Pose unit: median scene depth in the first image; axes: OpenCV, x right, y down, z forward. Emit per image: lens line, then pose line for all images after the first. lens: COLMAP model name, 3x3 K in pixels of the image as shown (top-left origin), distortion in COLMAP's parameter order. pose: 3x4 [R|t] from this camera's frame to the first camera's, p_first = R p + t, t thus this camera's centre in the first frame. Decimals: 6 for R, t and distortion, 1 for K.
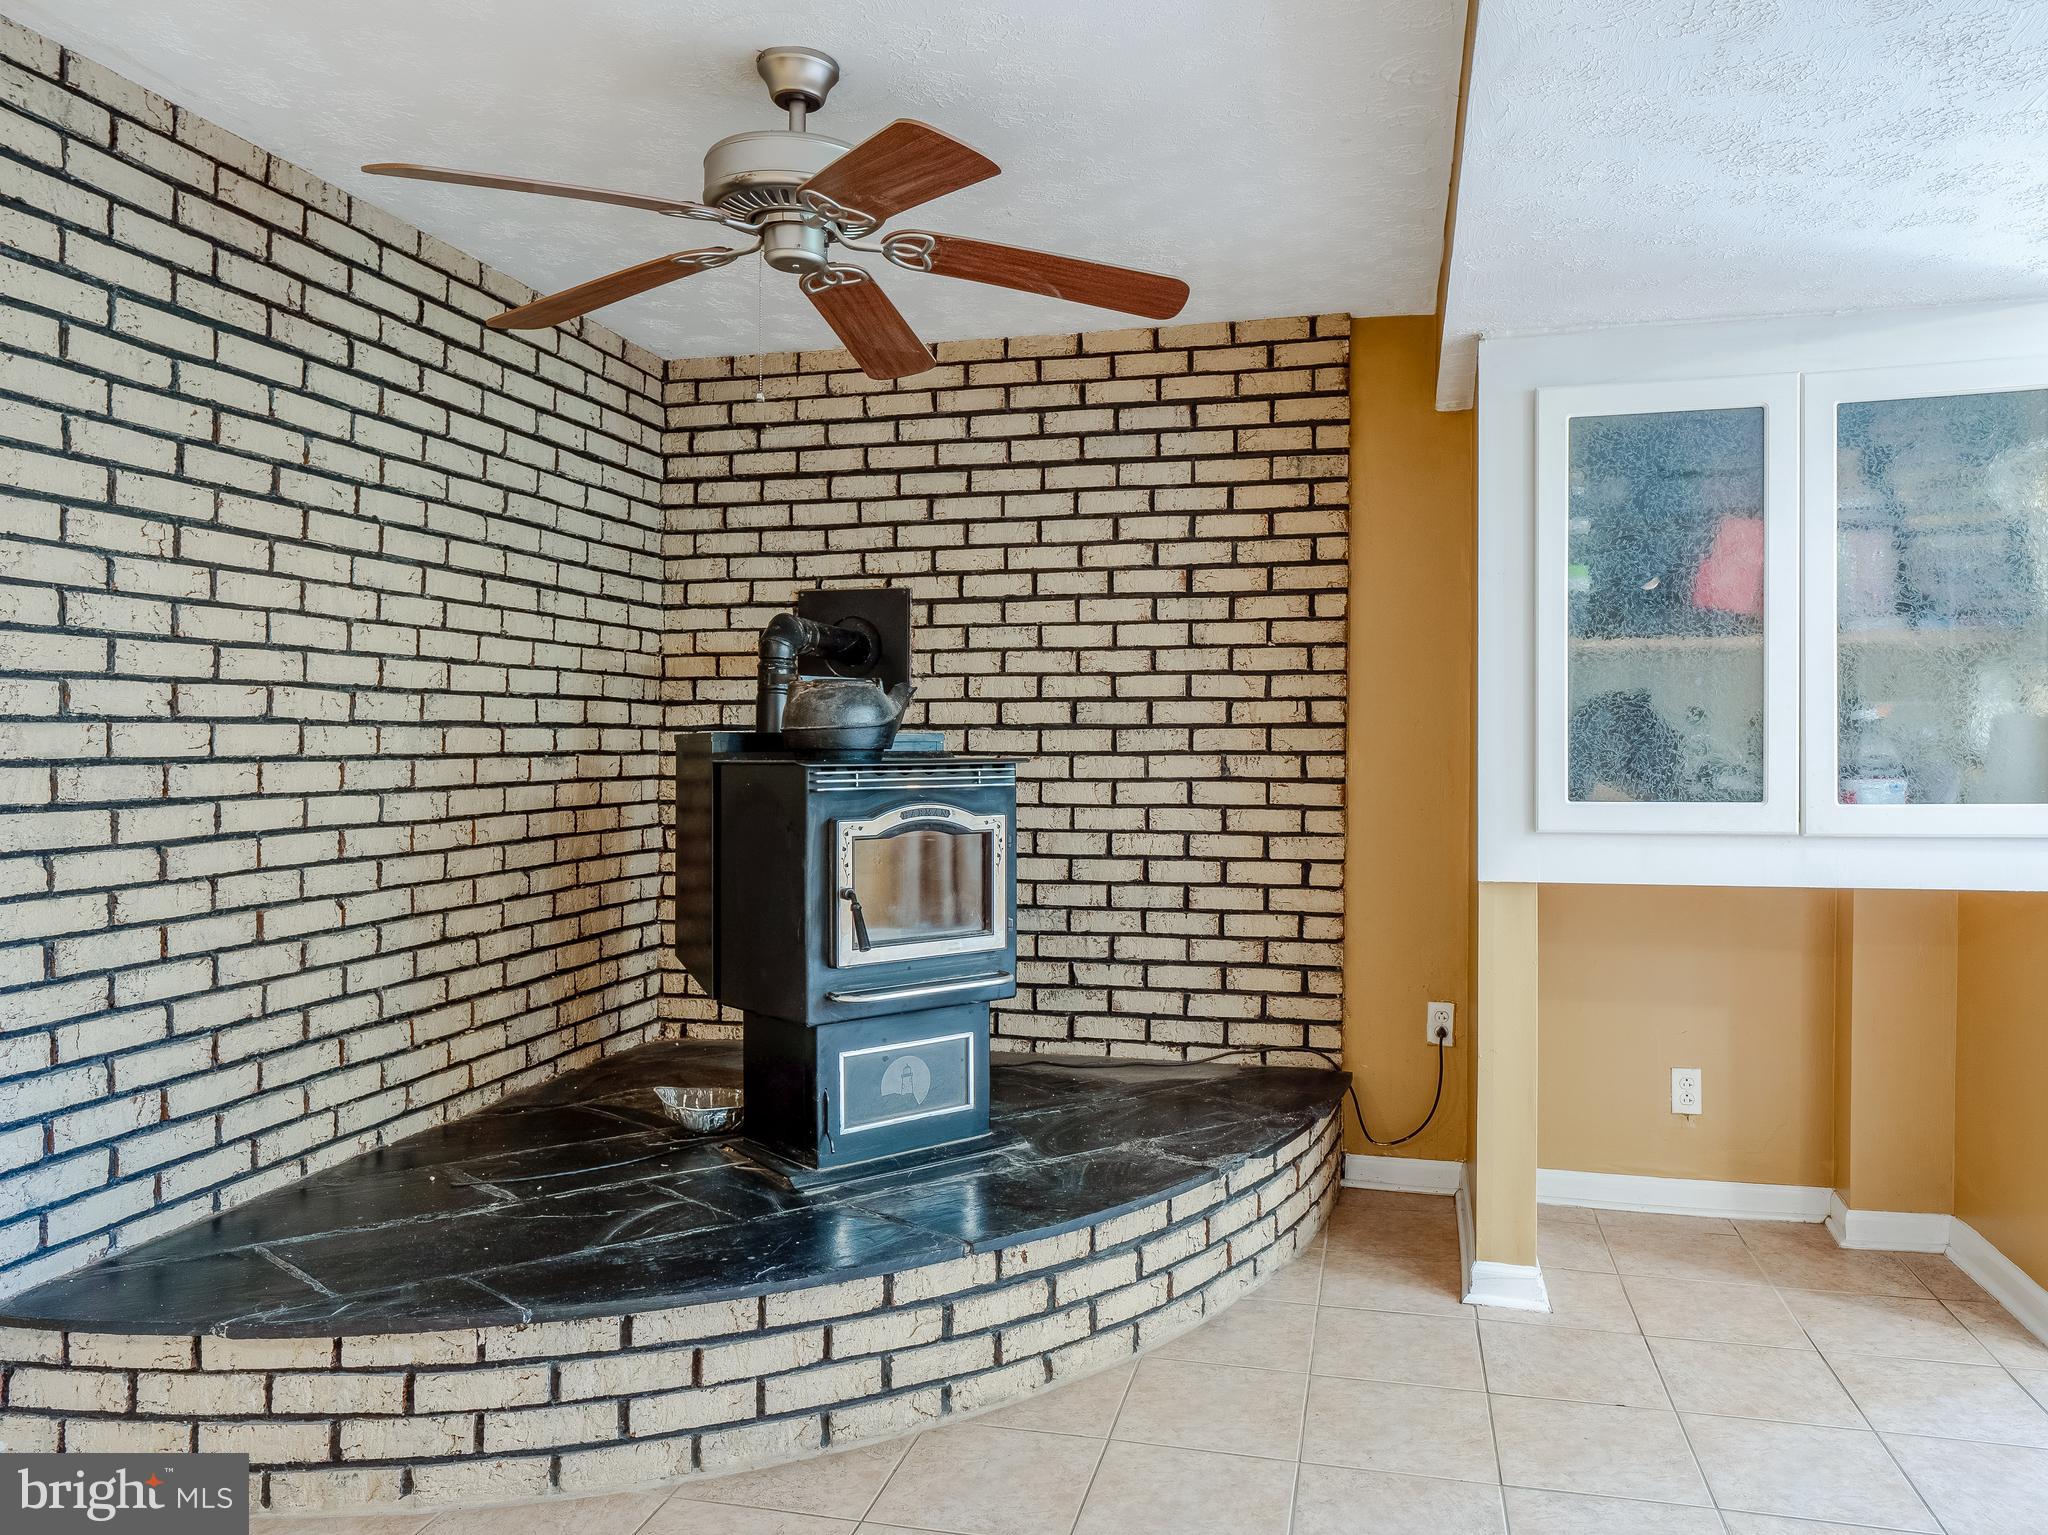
lens RADIAL K [[1368.9, 0, 1158.6], [0, 1368.9, 747.7], [0, 0, 1]] dist [0.007169, -0.004194]
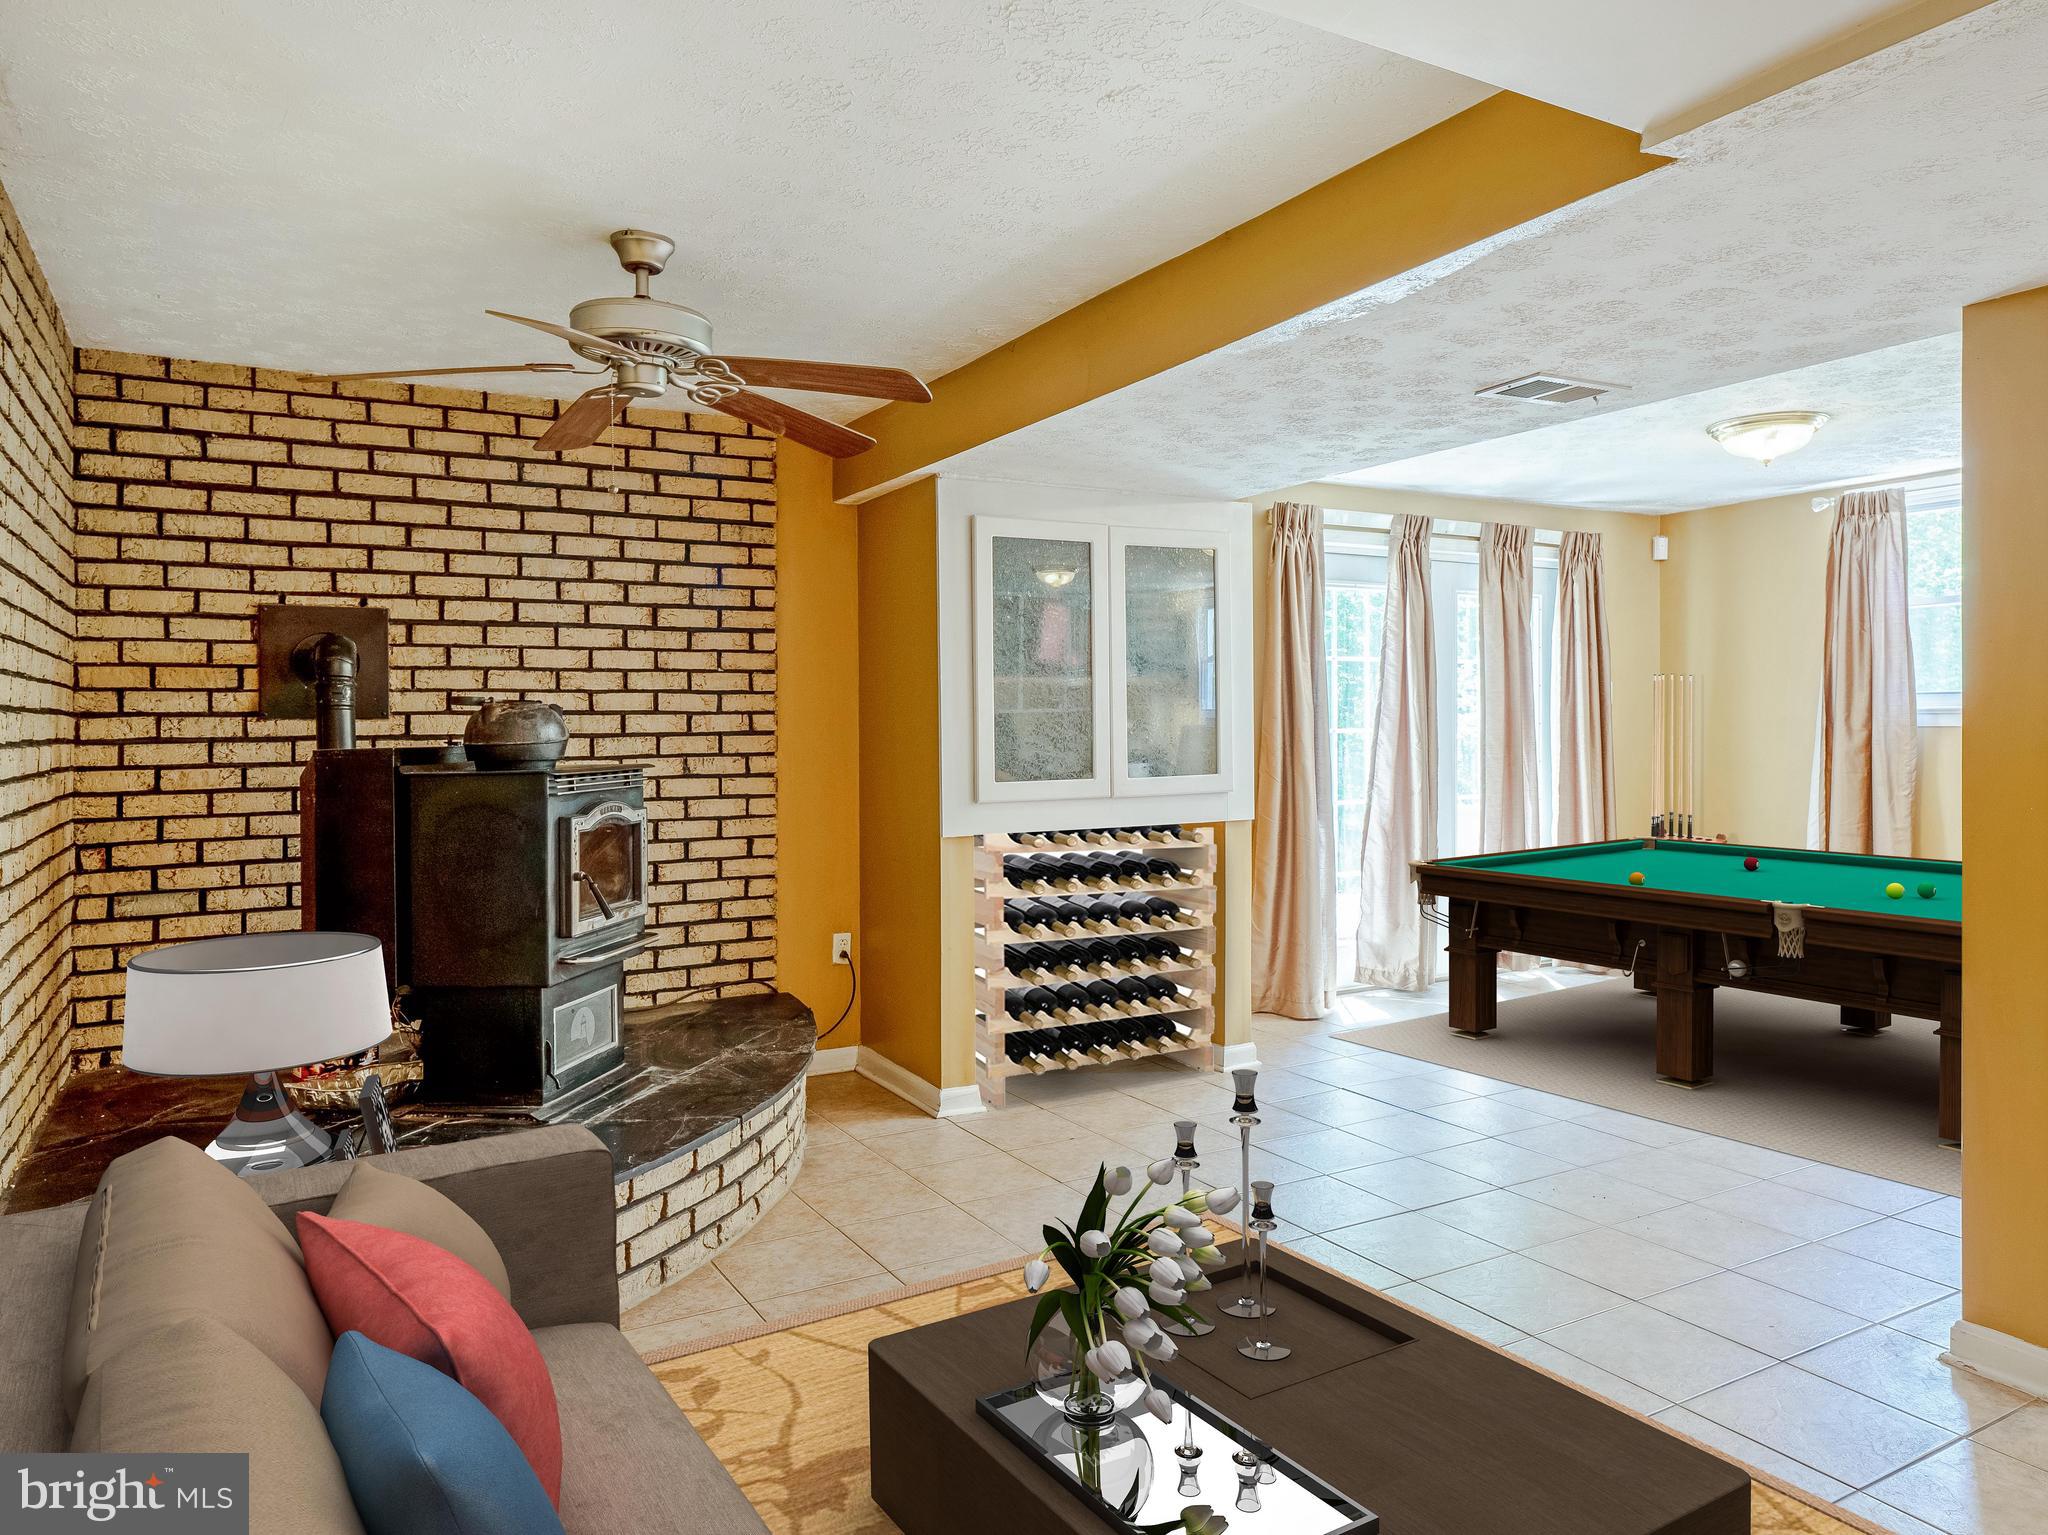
lens RADIAL K [[1368.9, 0, 1039.5], [0, 1368.9, 758.9], [0, 0, 1]] dist [0.007169, -0.004194]
pose [[0.740944, -0.023082, 0.671170, -0.551927], [0.011897, 0.999703, 0.021247, -0.015945], [-0.671462, -0.007758, 0.740999, -0.149003]]
